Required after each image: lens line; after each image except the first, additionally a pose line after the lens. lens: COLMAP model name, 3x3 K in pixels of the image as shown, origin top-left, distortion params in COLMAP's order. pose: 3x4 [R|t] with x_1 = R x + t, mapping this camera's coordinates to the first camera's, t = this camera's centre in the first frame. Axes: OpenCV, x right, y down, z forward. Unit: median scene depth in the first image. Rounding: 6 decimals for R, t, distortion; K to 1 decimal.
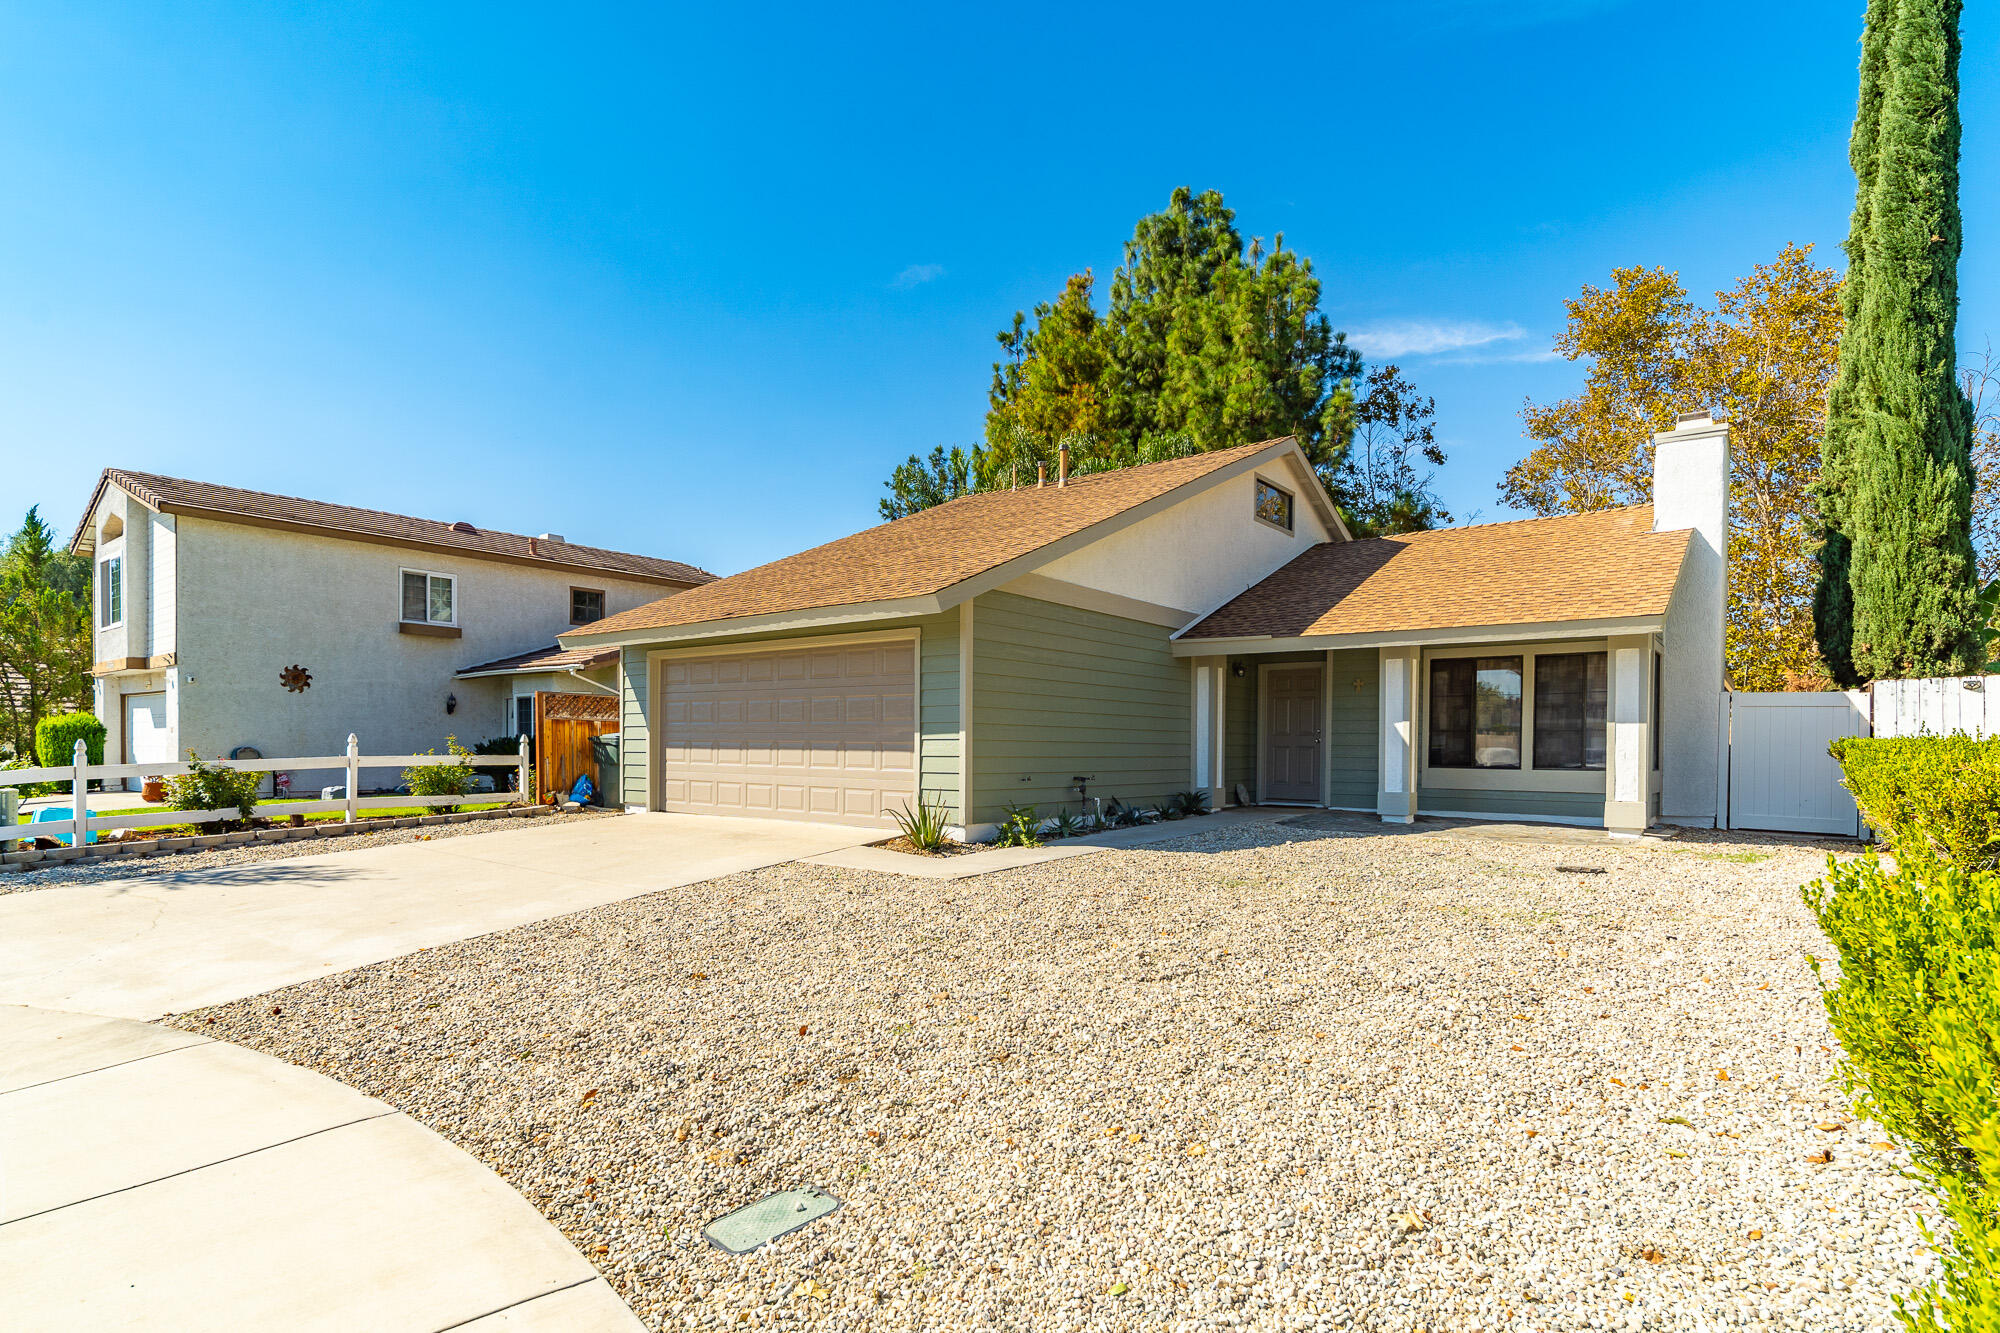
lens RADIAL K [[1002.5, 0, 1018.0], [0, 1002.5, 744.8], [0, 0, 1]] dist [0.004762, 0.000231]
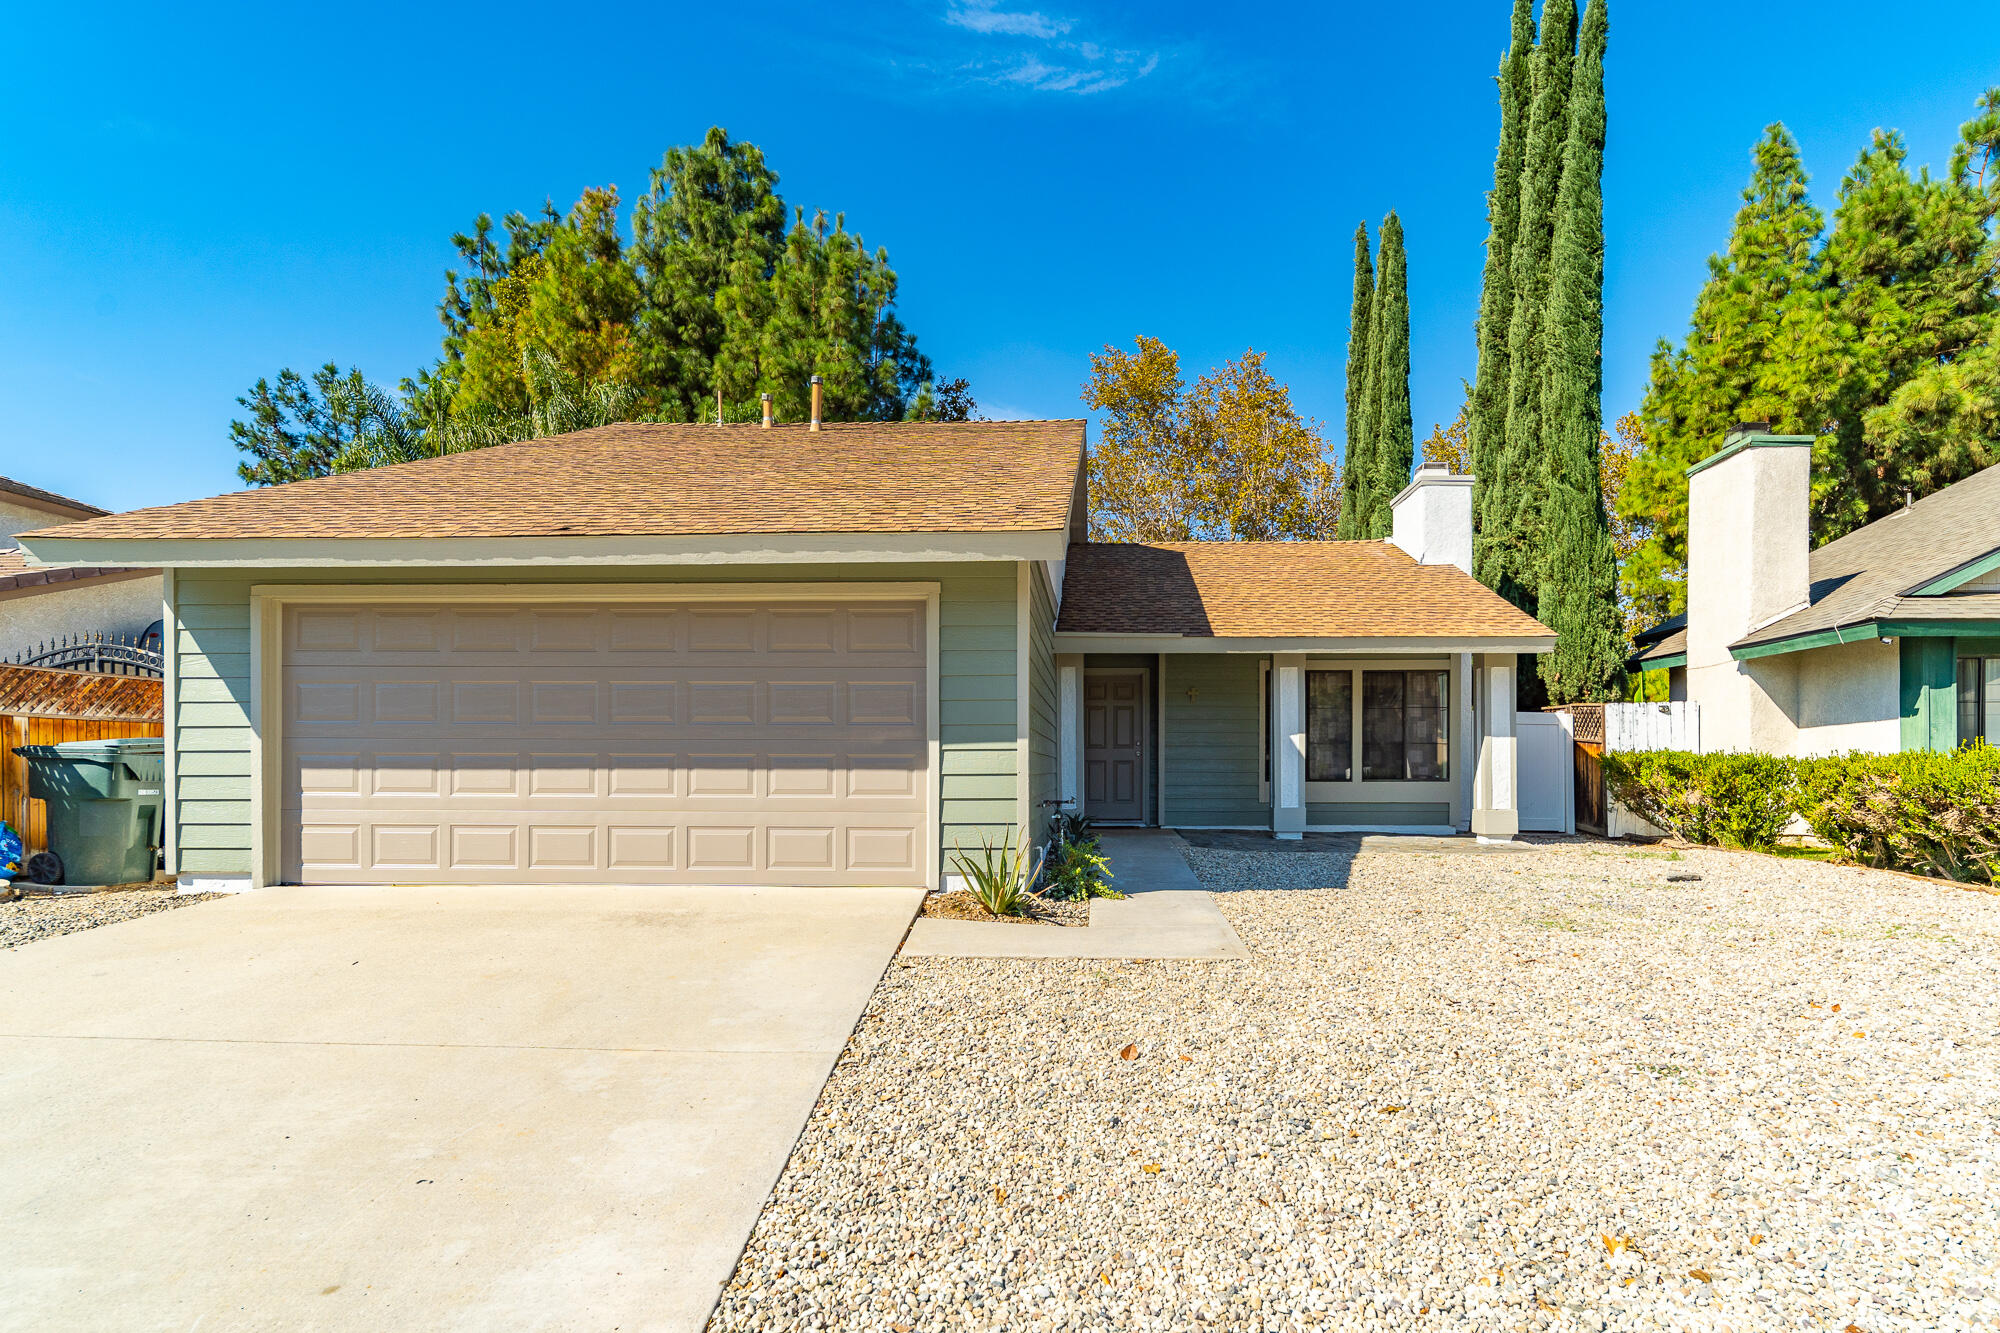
lens RADIAL K [[1002.5, 0, 1016.0], [0, 1002.5, 765.9], [0, 0, 1]] dist [0.004762, 0.000231]
pose [[0.818964, -0.006985, 0.573802, -0.340797], [0.004649, 0.999974, 0.005538, 0.001207], [-0.573826, -0.001868, 0.818975, 0.328969]]
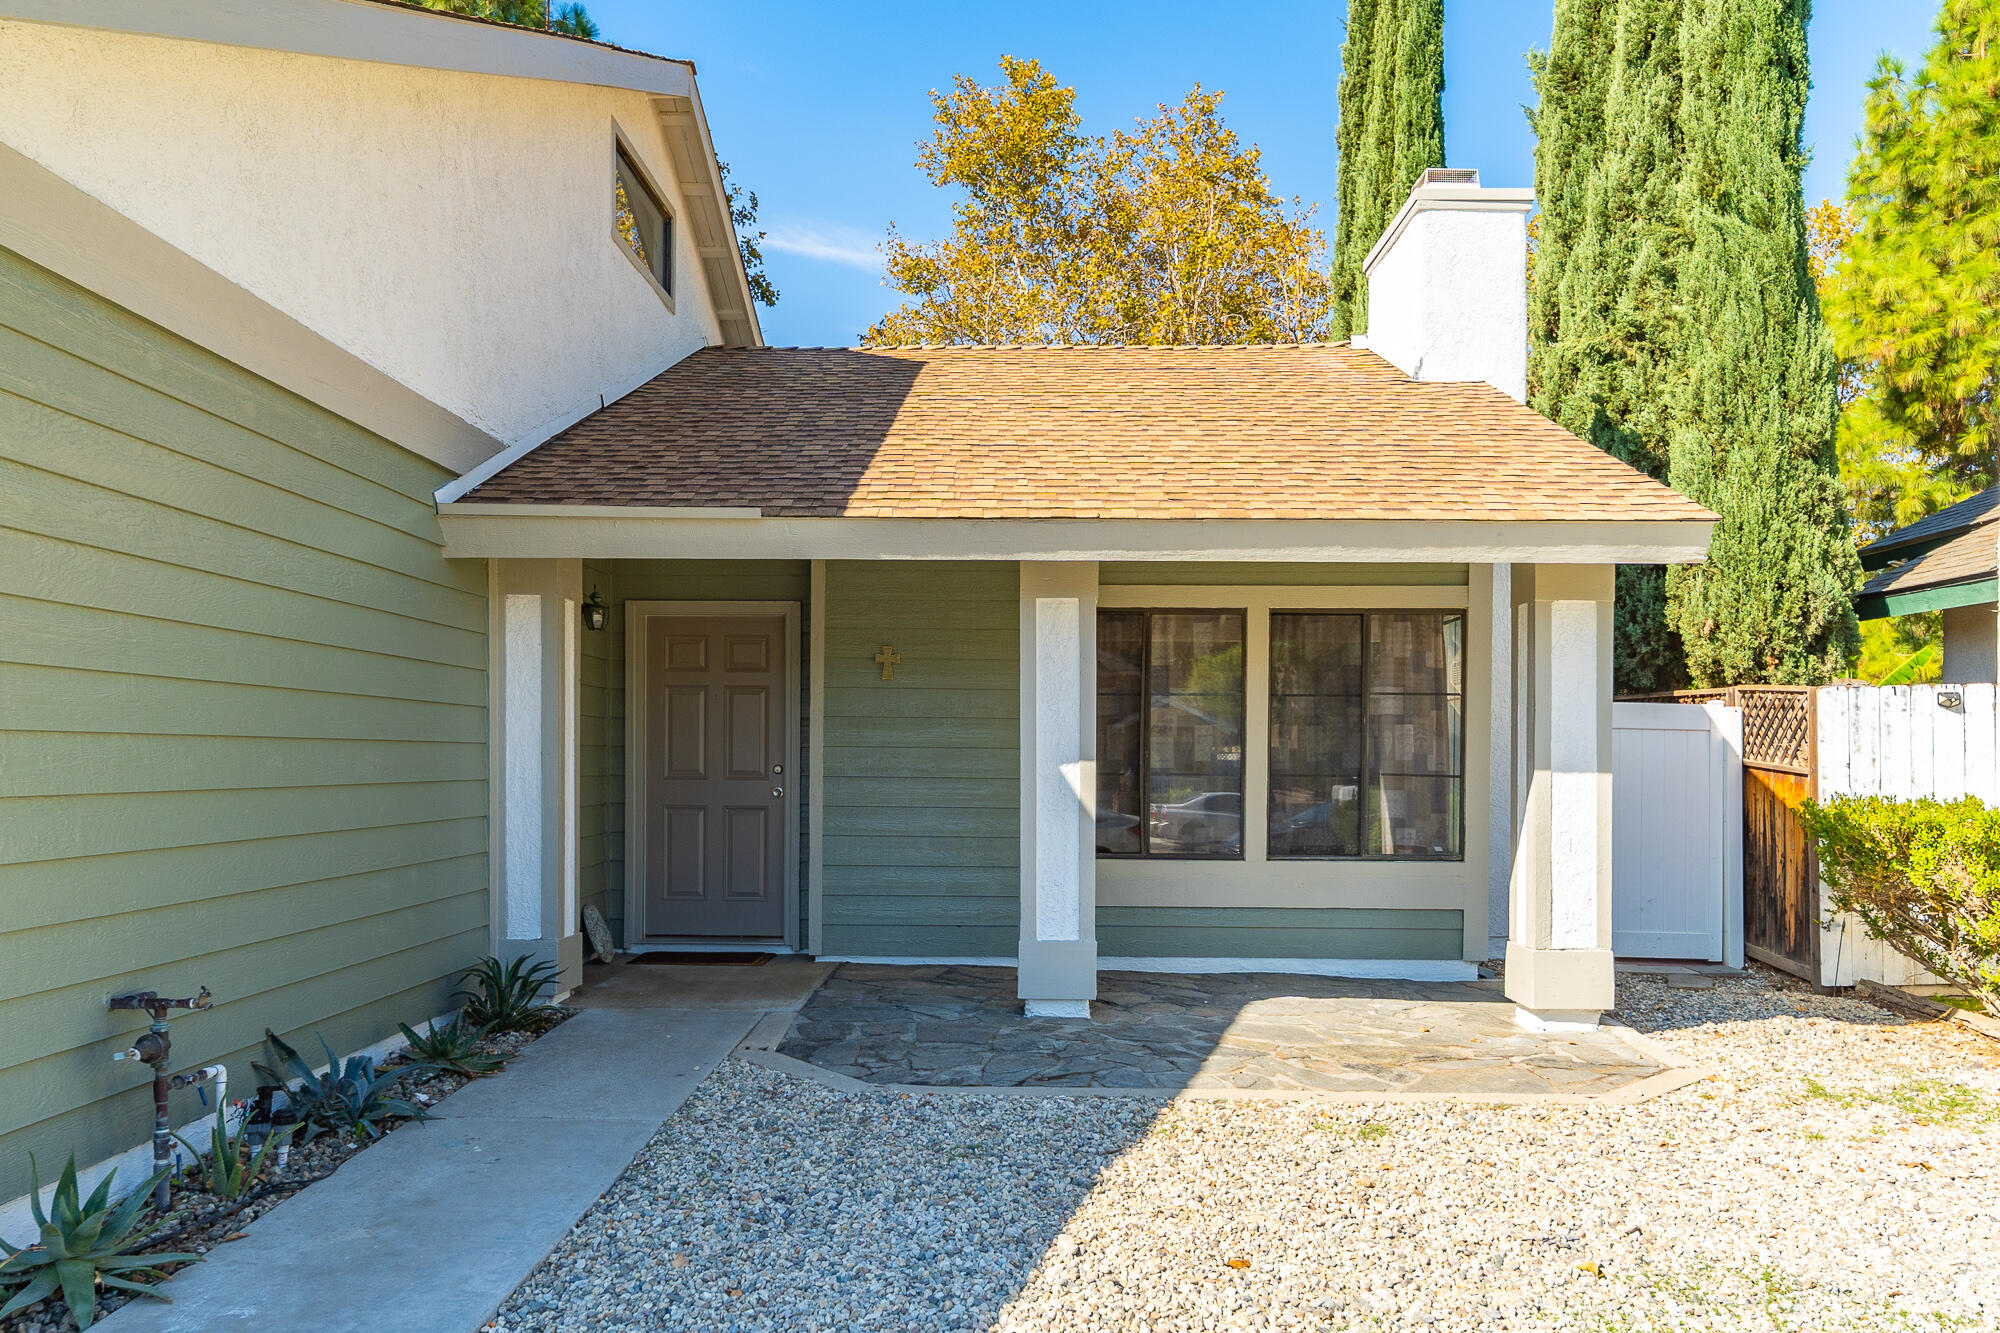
lens RADIAL K [[1409.4, 0, 932.9], [0, 1409.4, 762.6], [0, 0, 1]] dist [0.008535, -0.001884]
pose [[0.818791, -0.005105, 0.574069, 0.019013], [-0.001693, 0.999935, 0.011307, -0.024561], [-0.574090, -0.010230, 0.818729, 0.515719]]
